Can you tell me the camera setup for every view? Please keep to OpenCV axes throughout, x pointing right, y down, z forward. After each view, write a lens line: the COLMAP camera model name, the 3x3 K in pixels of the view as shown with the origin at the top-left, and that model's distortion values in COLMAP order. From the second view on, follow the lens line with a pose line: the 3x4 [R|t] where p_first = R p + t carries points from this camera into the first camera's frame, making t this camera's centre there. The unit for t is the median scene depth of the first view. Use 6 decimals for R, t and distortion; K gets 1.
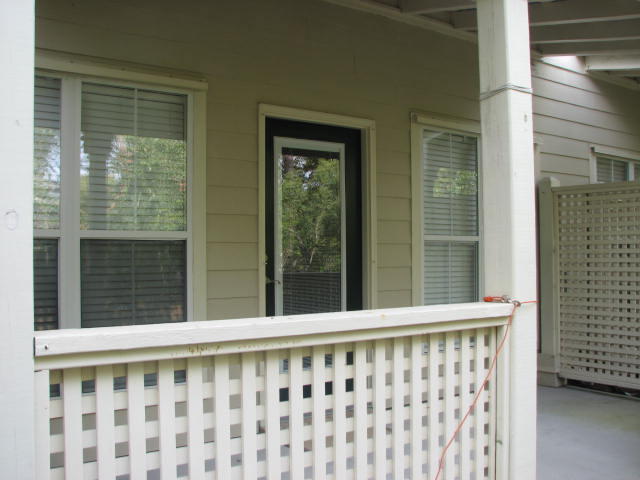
lens RADIAL K [[742.6, 0, 319.5], [0, 742.6, 239.0], [0, 0, 1]] dist [-0.135782, 0.000000]
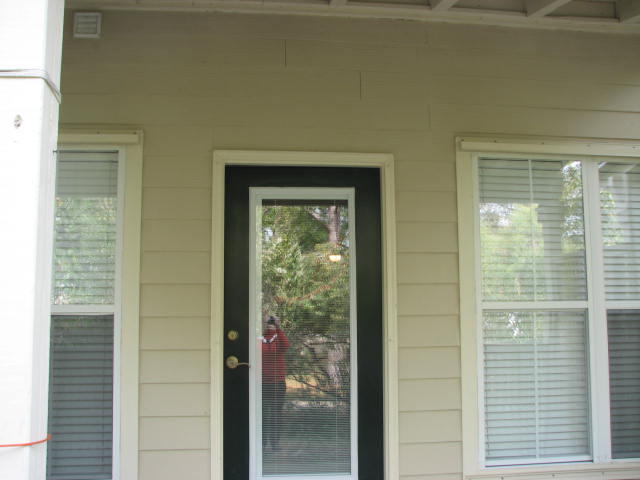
lens RADIAL K [[742.6, 0, 320.1], [0, 742.6, 243.5], [0, 0, 1]] dist [-0.135782, 0.000000]
pose [[0.857969, -0.065101, -0.509560, 0.398101], [0.018473, 0.995206, -0.096042, 0.004257], [0.513369, 0.072988, 0.855058, 0.317669]]
